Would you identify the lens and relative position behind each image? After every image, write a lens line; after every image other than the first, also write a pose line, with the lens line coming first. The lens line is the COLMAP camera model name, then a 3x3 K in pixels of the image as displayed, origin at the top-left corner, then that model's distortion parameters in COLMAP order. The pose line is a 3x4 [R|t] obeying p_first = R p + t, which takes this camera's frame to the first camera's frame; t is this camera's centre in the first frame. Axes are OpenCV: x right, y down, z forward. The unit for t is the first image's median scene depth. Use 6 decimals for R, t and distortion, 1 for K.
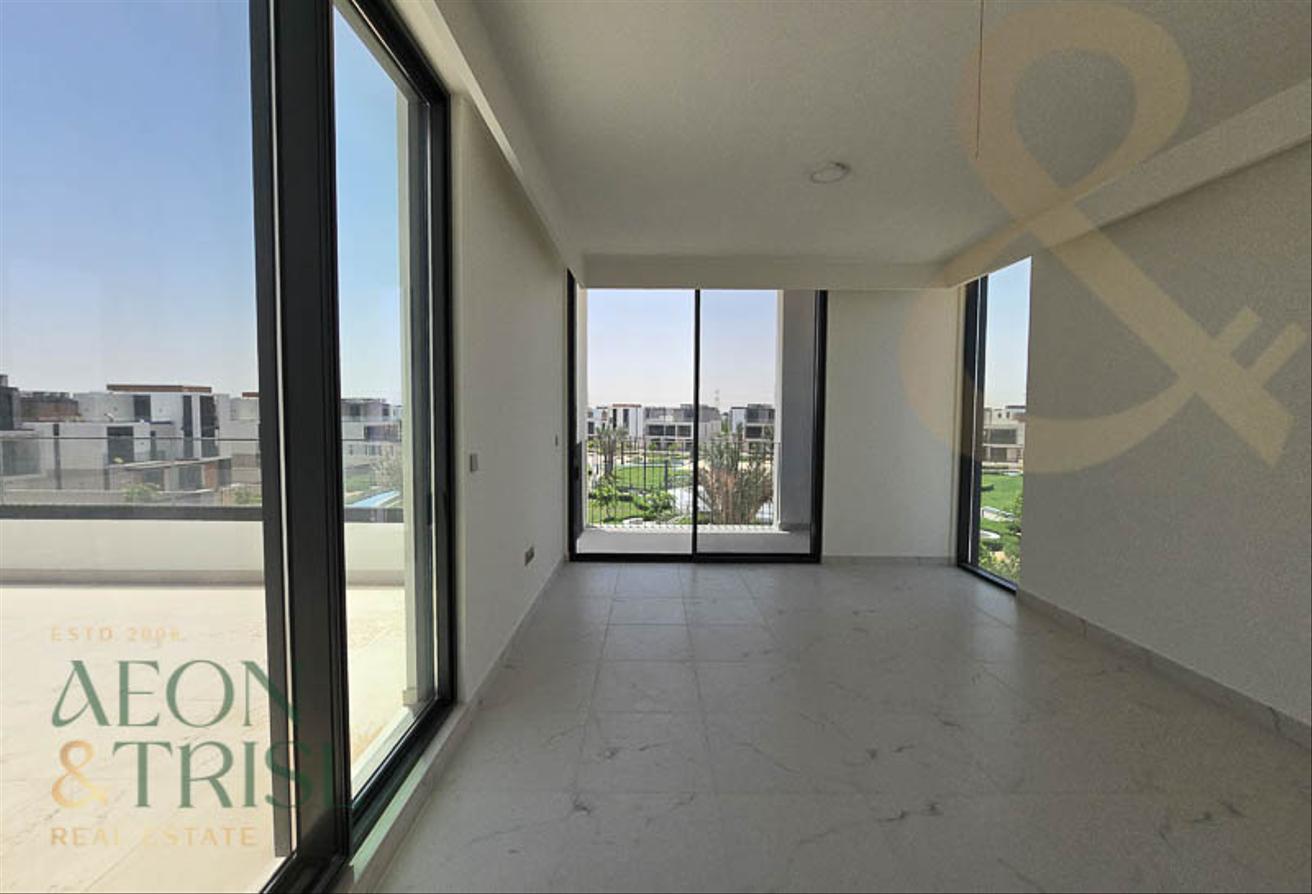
lens RADIAL K [[536.1, 0, 652.6], [0, 536.1, 448.1], [0, 0, 1]] dist [-0.010492, 0.003266]
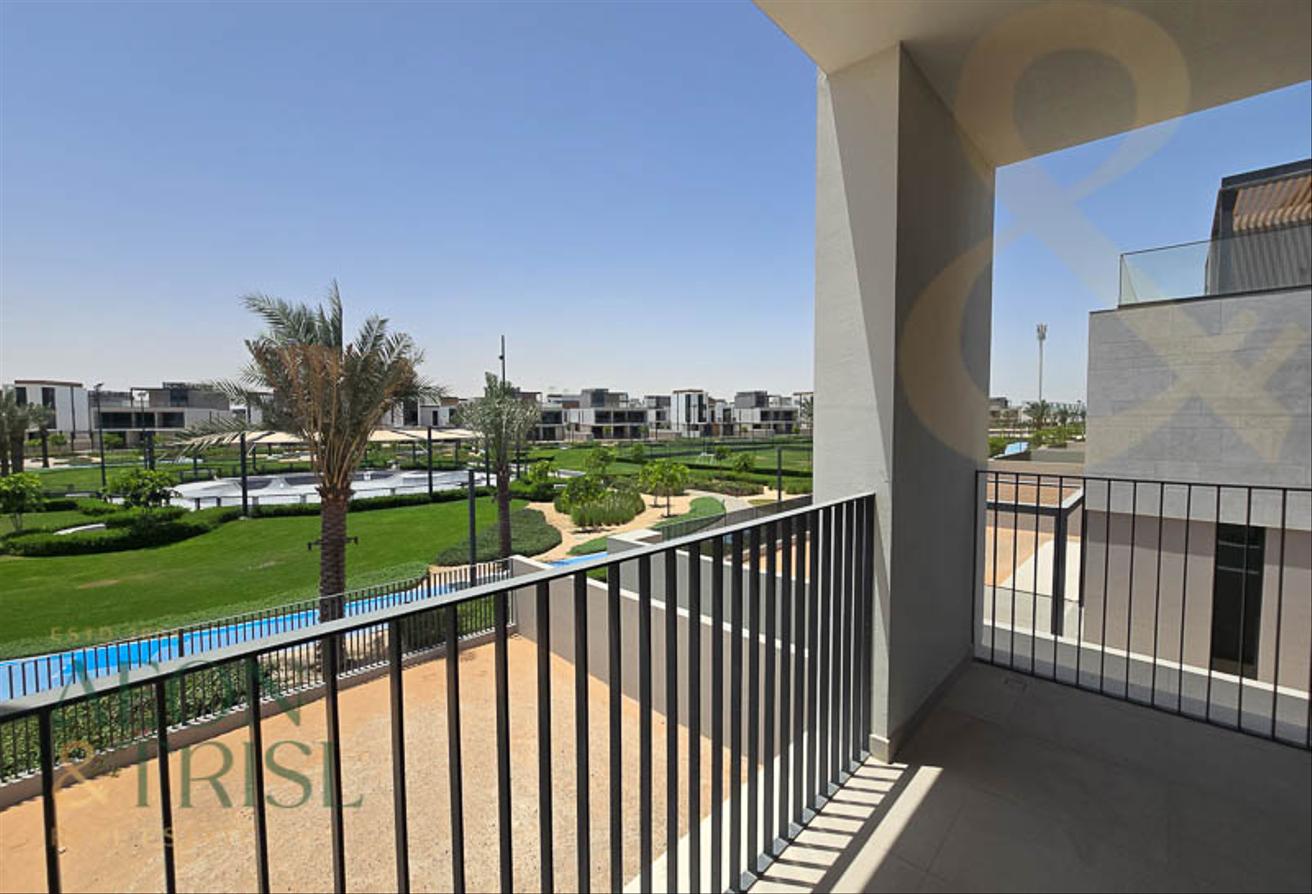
lens RADIAL K [[536.1, 0, 653.0], [0, 536.1, 442.2], [0, 0, 1]] dist [-0.010492, 0.003266]
pose [[0.695506, -0.042594, 0.717257, -0.007291], [0.051100, 0.998646, 0.009754, 0.030365], [-0.716701, 0.029868, 0.696741, 0.062826]]
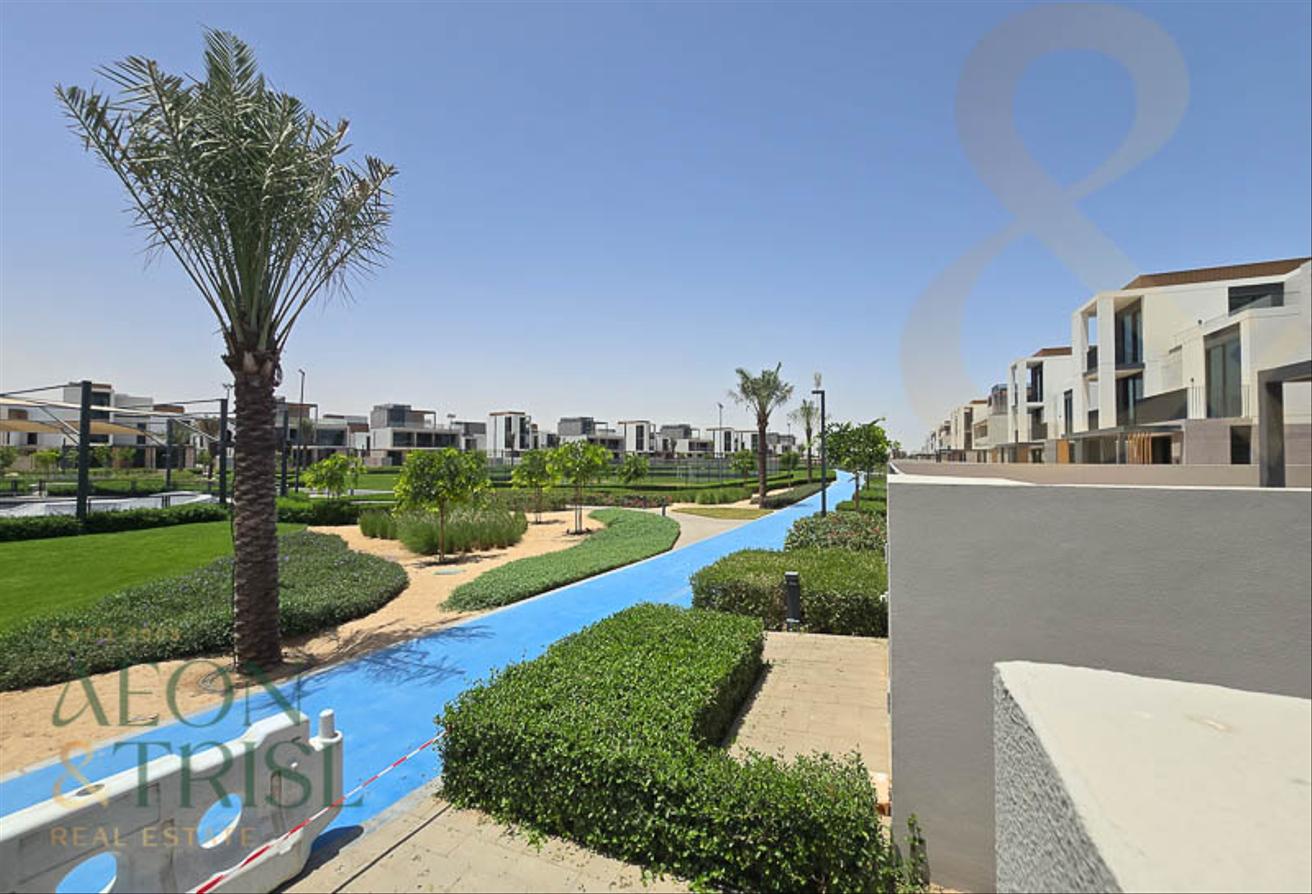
lens RADIAL K [[536.1, 0, 651.3], [0, 536.1, 445.2], [0, 0, 1]] dist [-0.010492, 0.003266]
pose [[0.393979, 0.017440, 0.918954, 0.060524], [0.053228, 0.997709, -0.041755, 0.056801], [-0.917577, 0.065365, 0.392148, 0.181630]]
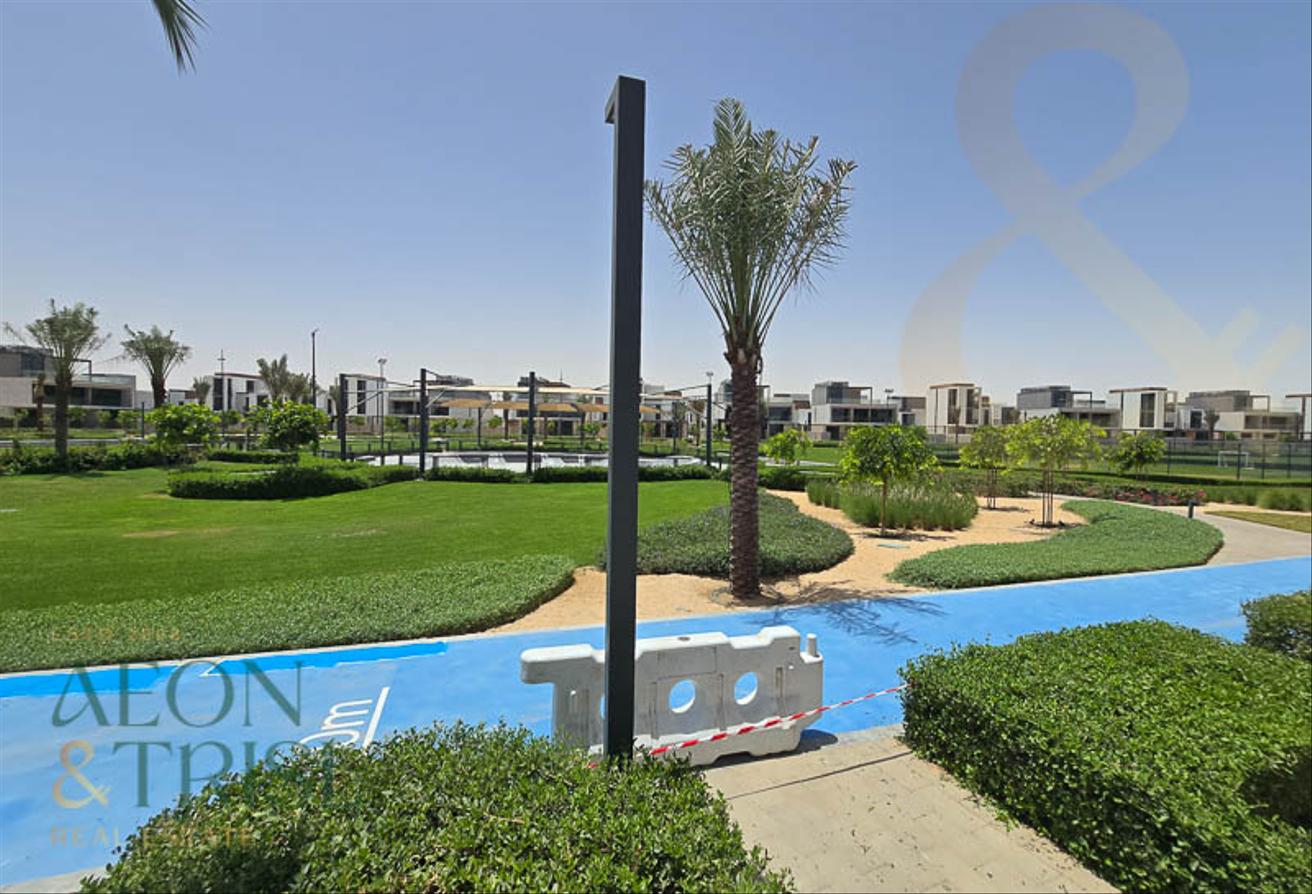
lens RADIAL K [[536.1, 0, 653.8], [0, 536.1, 444.0], [0, 0, 1]] dist [-0.010492, 0.003266]
pose [[0.921654, 0.000098, 0.388014, 0.055913], [0.009753, 0.999678, -0.023418, 0.056846], [-0.387891, 0.025368, 0.921356, 0.180309]]
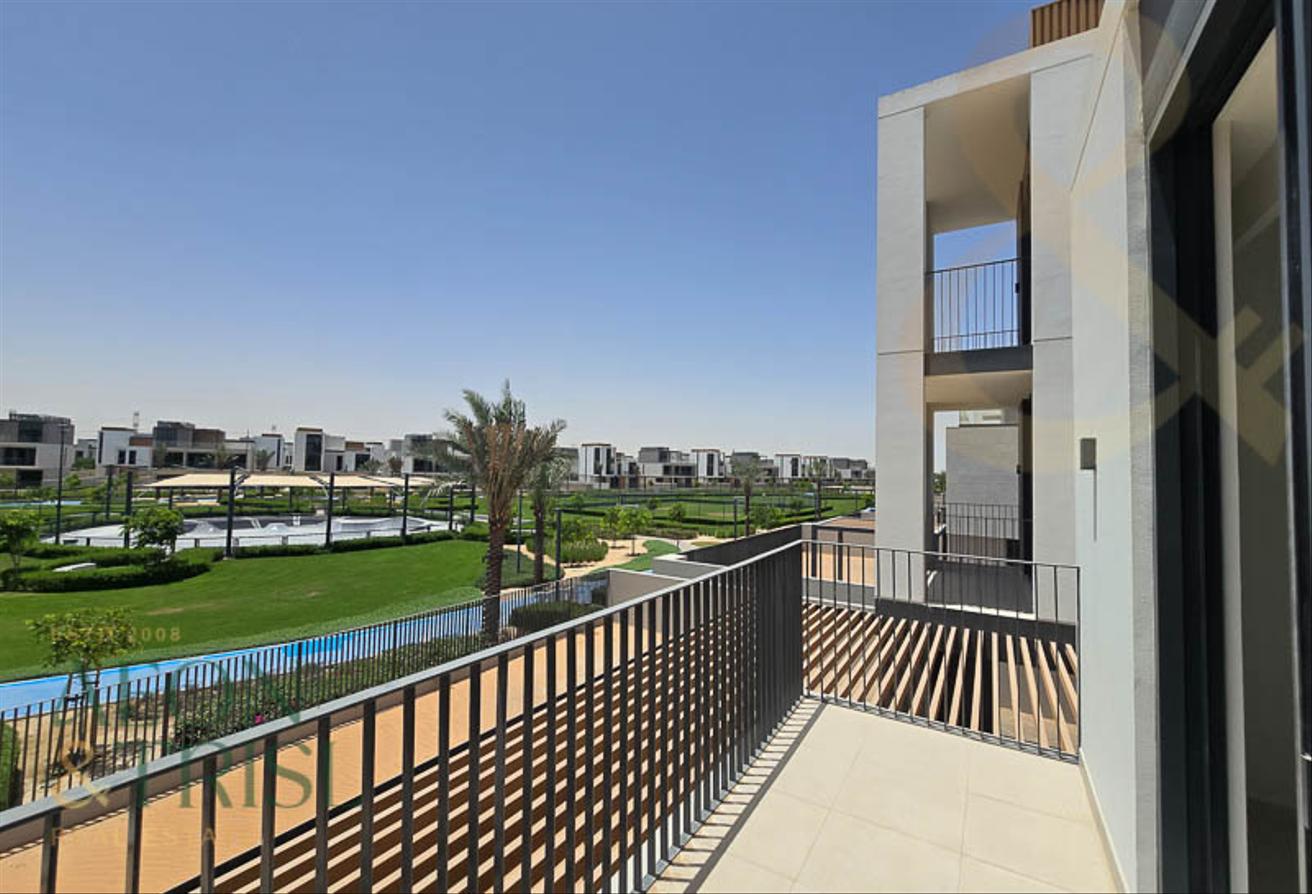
lens RADIAL K [[536.1, 0, 652.8], [0, 536.1, 447.9], [0, 0, 1]] dist [-0.010492, 0.003266]
pose [[0.530316, 0.041948, 0.846762, -0.095605], [0.028901, 0.997300, -0.067506, 0.027919], [-0.847308, 0.060271, 0.527672, 0.061764]]
